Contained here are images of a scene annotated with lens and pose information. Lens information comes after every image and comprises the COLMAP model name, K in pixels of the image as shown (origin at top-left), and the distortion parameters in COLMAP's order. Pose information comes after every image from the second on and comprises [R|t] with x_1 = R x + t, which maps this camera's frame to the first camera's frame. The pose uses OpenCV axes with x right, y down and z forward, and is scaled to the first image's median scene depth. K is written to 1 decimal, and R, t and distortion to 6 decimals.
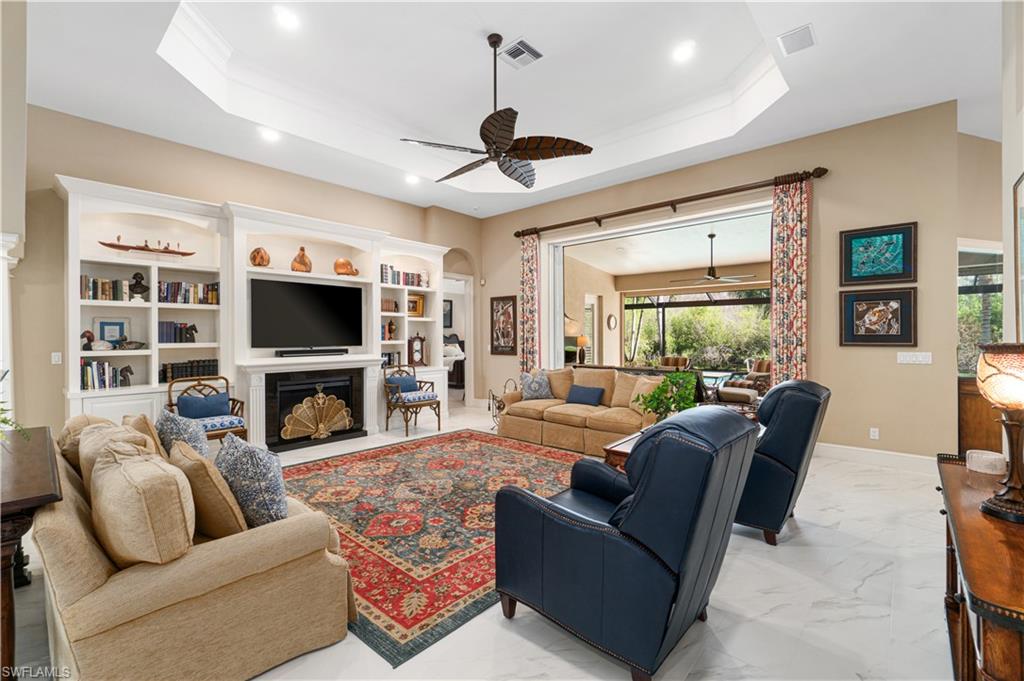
lens RADIAL K [[442.3, 0, 497.3], [0, 442.3, 330.1], [0, 0, 1]] dist [-0.011209, 0.000528]
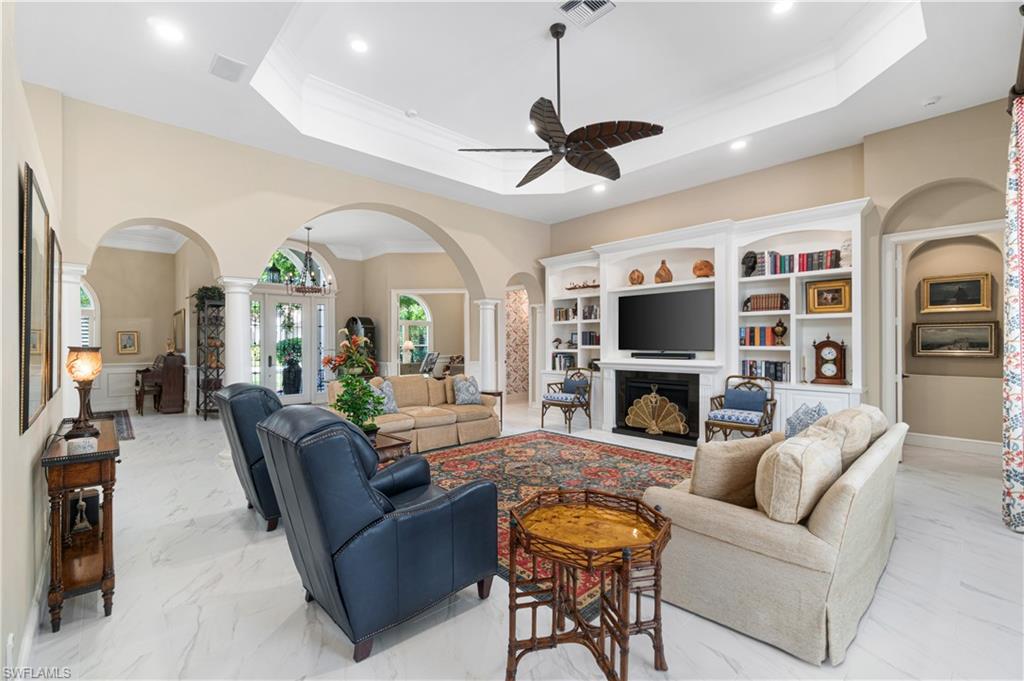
lens RADIAL K [[442.3, 0, 518.3], [0, 442.3, 345.0], [0, 0, 1]] dist [-0.011209, 0.000528]
pose [[-0.060789, 0.013261, -0.998063, 0.742124], [0.019121, 0.999744, 0.012119, 0.004328], [0.997967, -0.018347, -0.061027, 0.756624]]
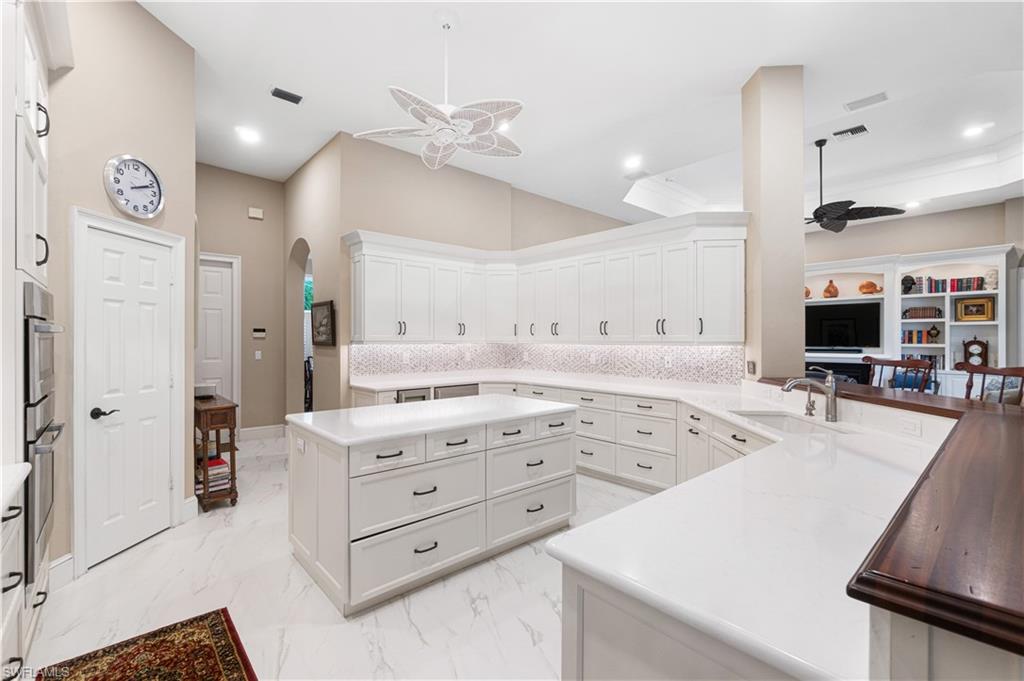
lens RADIAL K [[442.3, 0, 505.8], [0, 442.3, 341.1], [0, 0, 1]] dist [-0.011209, 0.000528]
pose [[-0.092699, 0.010733, -0.995636, 1.235186], [0.016317, 0.999824, 0.009259, -0.014639], [0.995561, -0.015388, -0.092857, 0.044604]]
